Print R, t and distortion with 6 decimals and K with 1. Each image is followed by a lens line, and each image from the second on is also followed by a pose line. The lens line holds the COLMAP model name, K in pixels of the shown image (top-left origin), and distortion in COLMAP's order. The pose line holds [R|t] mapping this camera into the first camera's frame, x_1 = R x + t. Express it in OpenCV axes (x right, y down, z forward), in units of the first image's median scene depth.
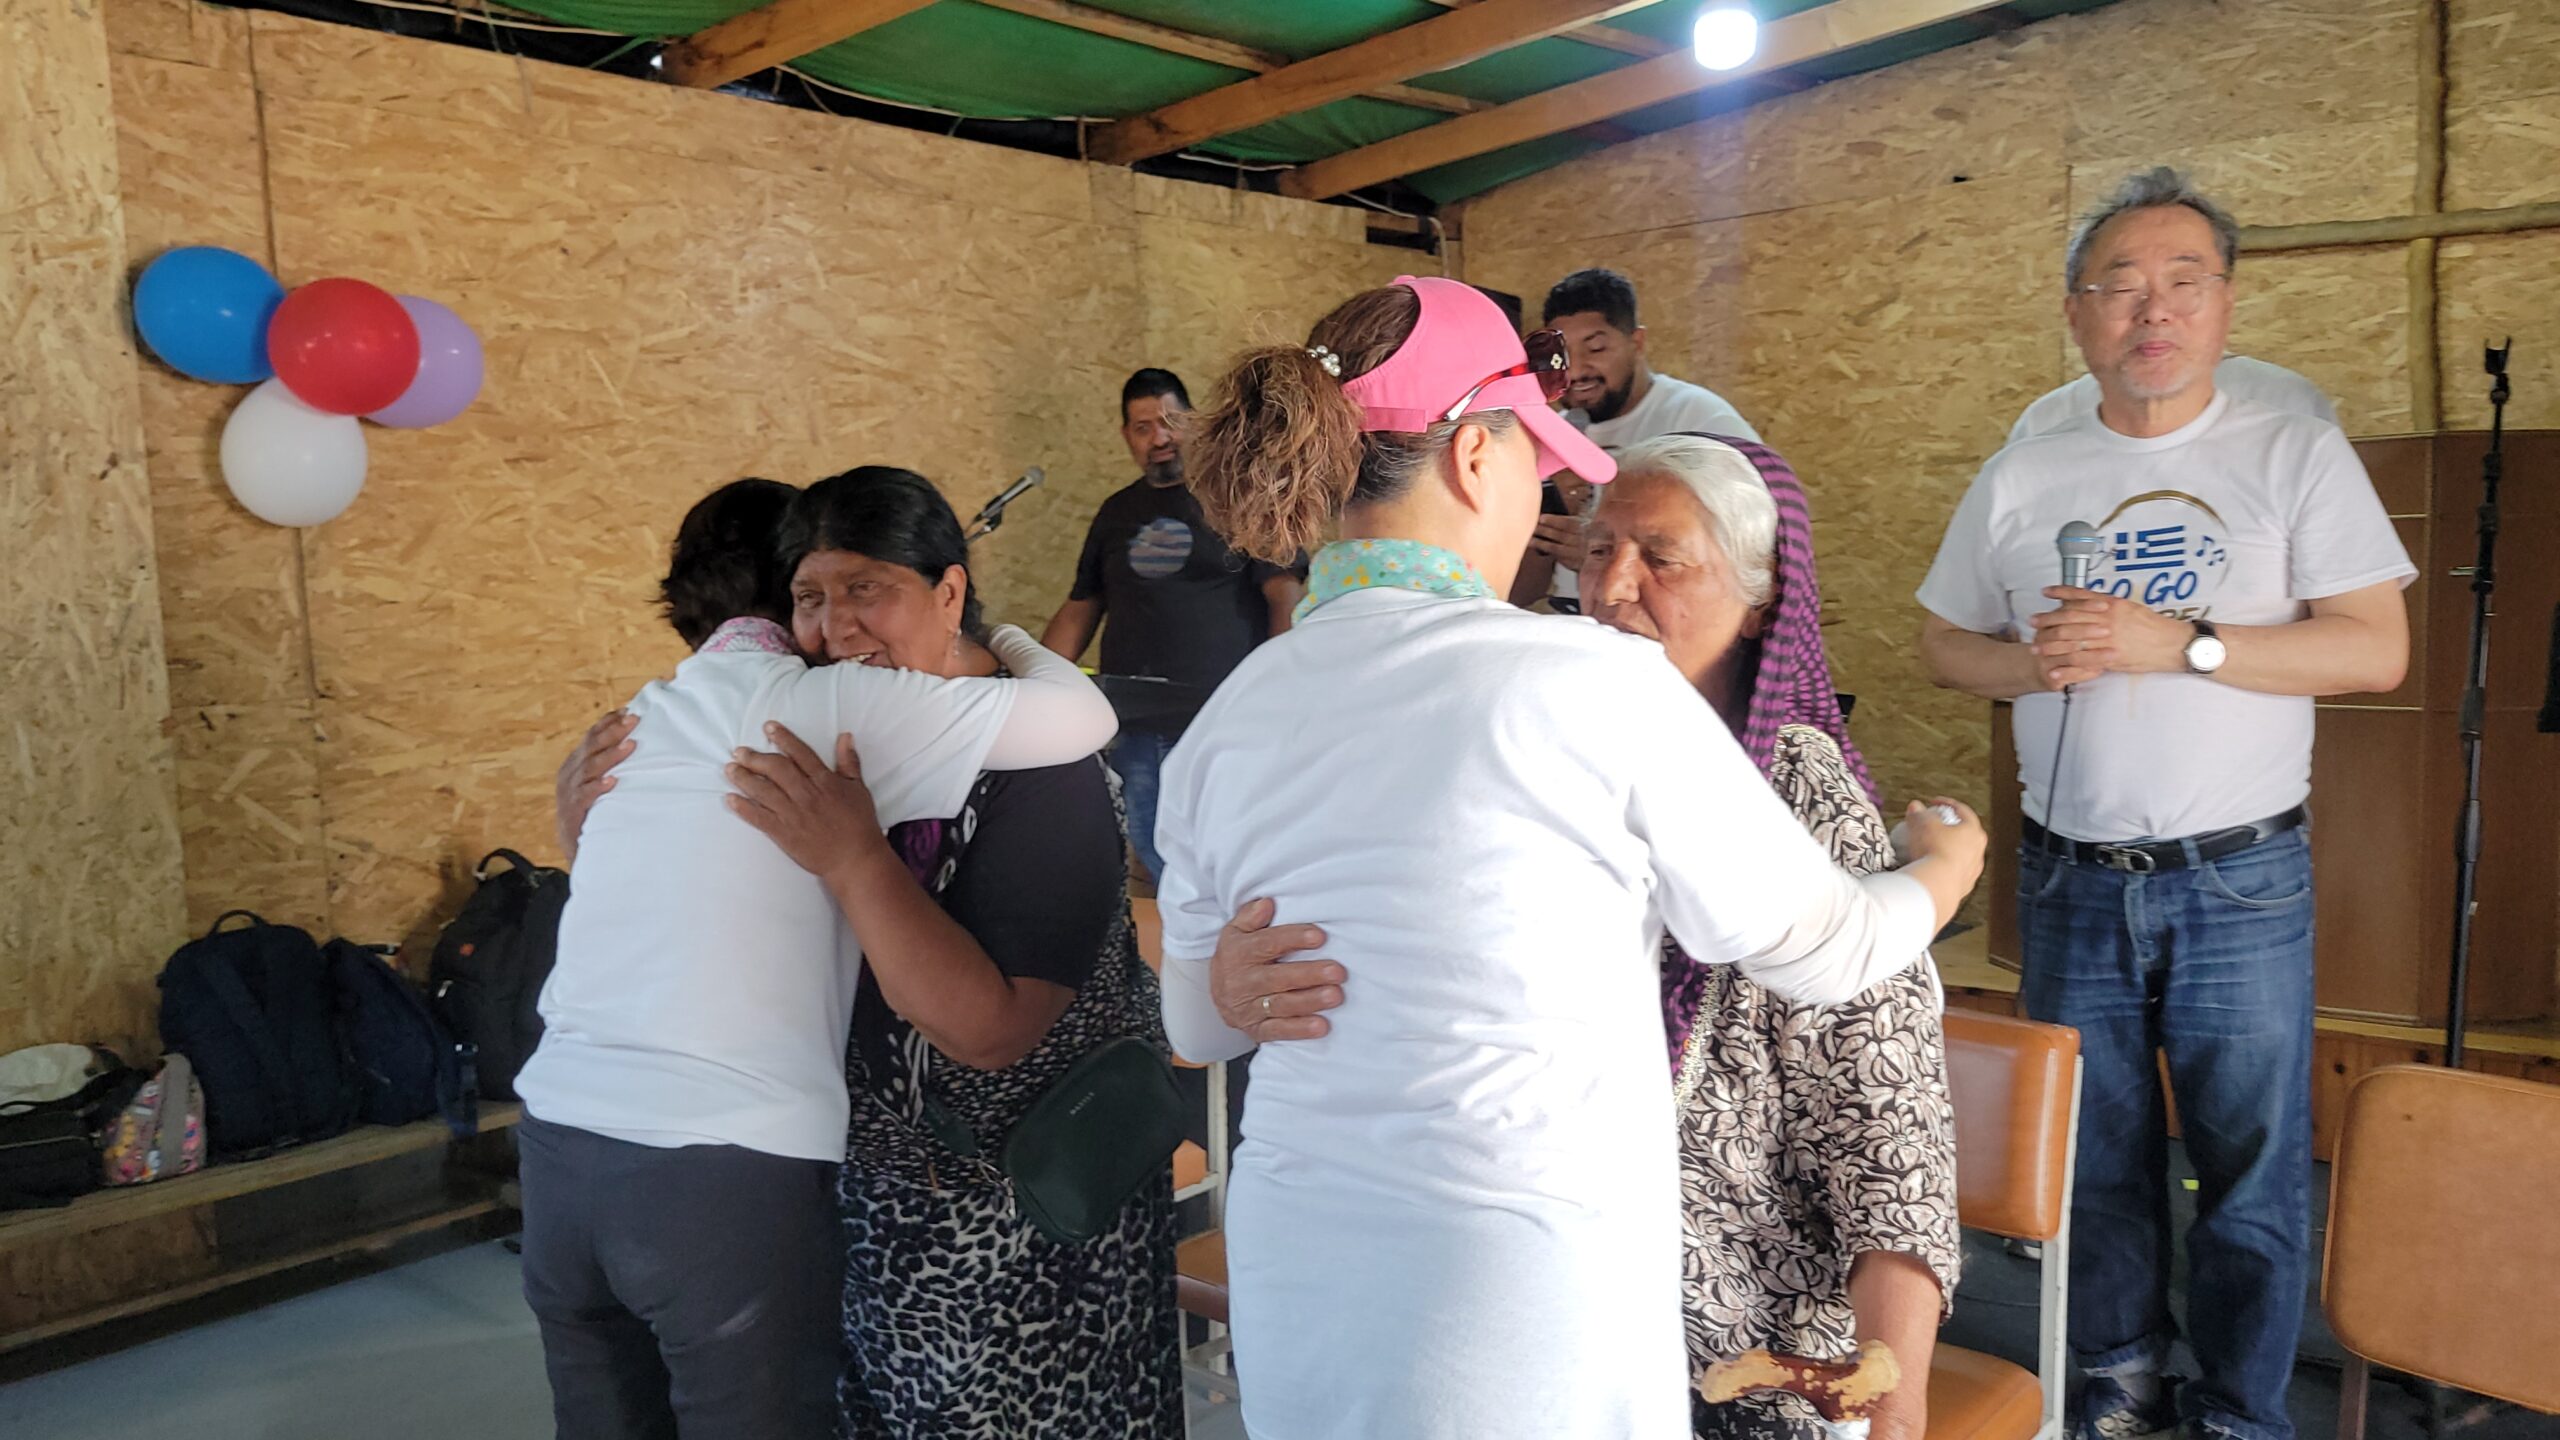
lens RADIAL K [[2004.6, 0, 1302.1], [0, 2004.6, 721.1], [0, 0, 1]] dist [0.041314, -0.041898]
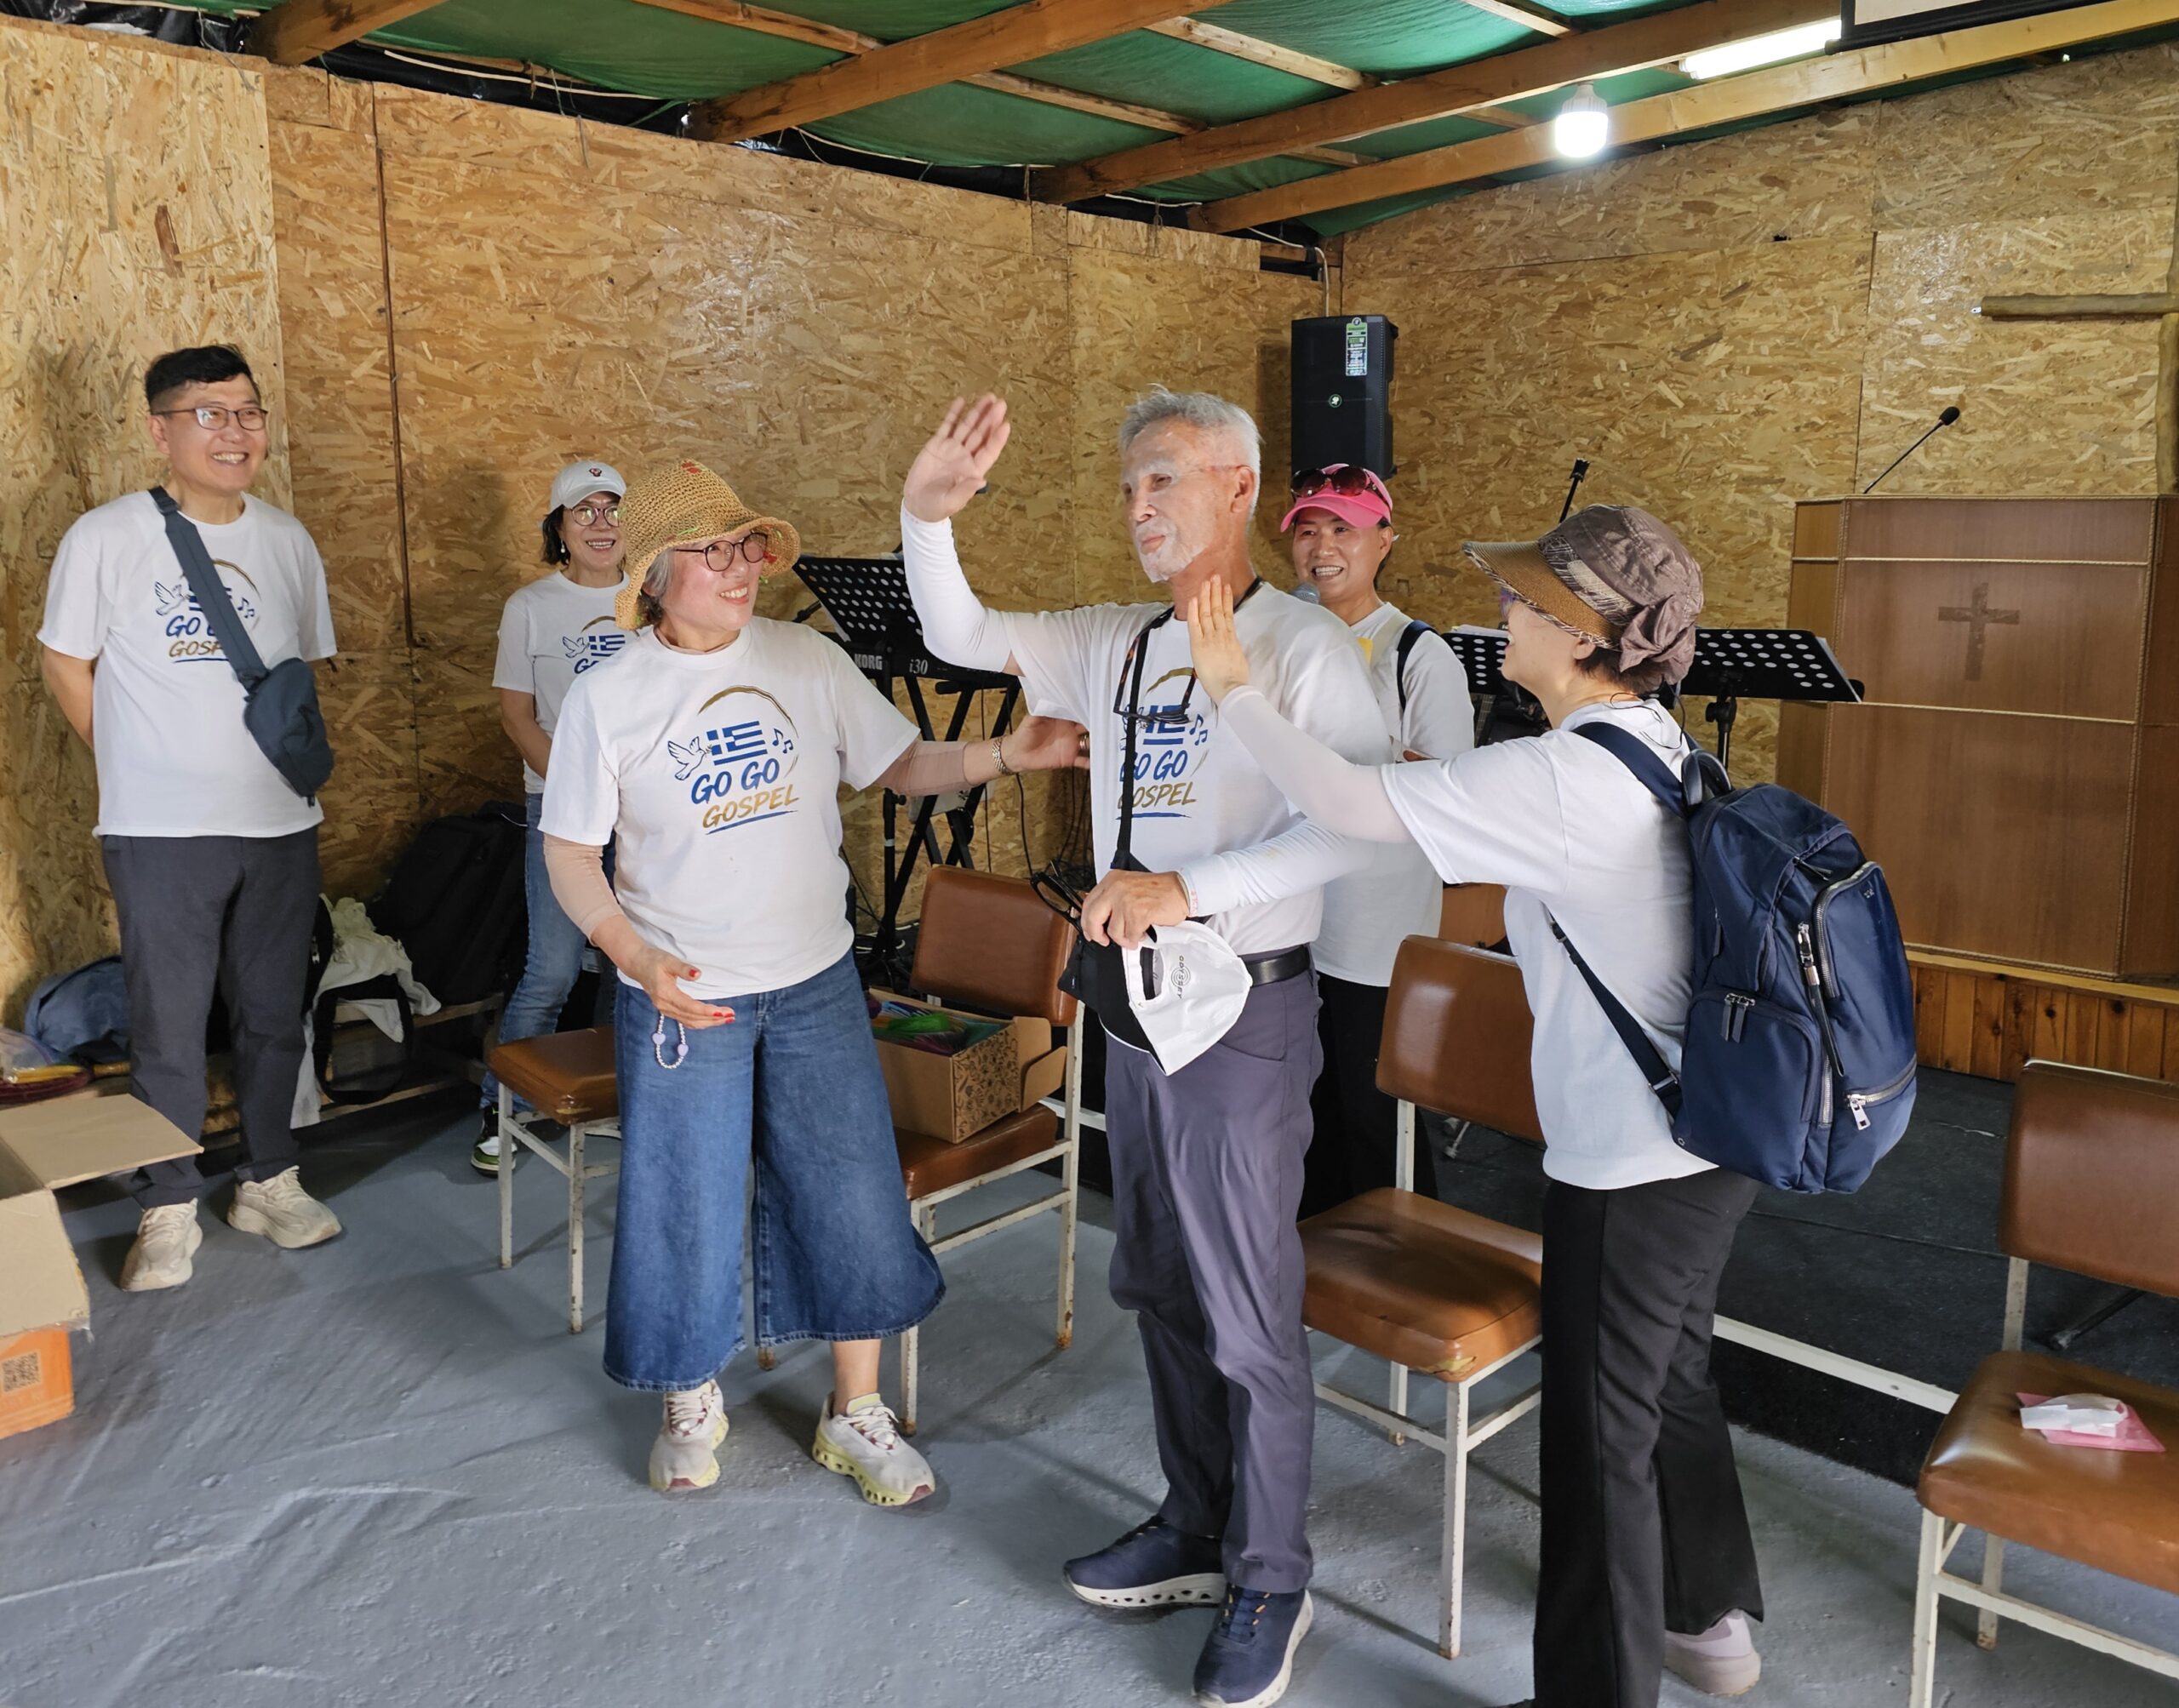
lens RADIAL K [[1834.9, 0, 1117.2], [0, 1834.9, 734.4], [0, 0, 1]] dist [0.060425, -0.069021]
pose [[0.999113, 0.038017, -0.018094, -0.030989], [-0.037234, 0.998432, 0.041798, -0.018493], [0.019654, -0.041087, 0.998962, -0.105550]]
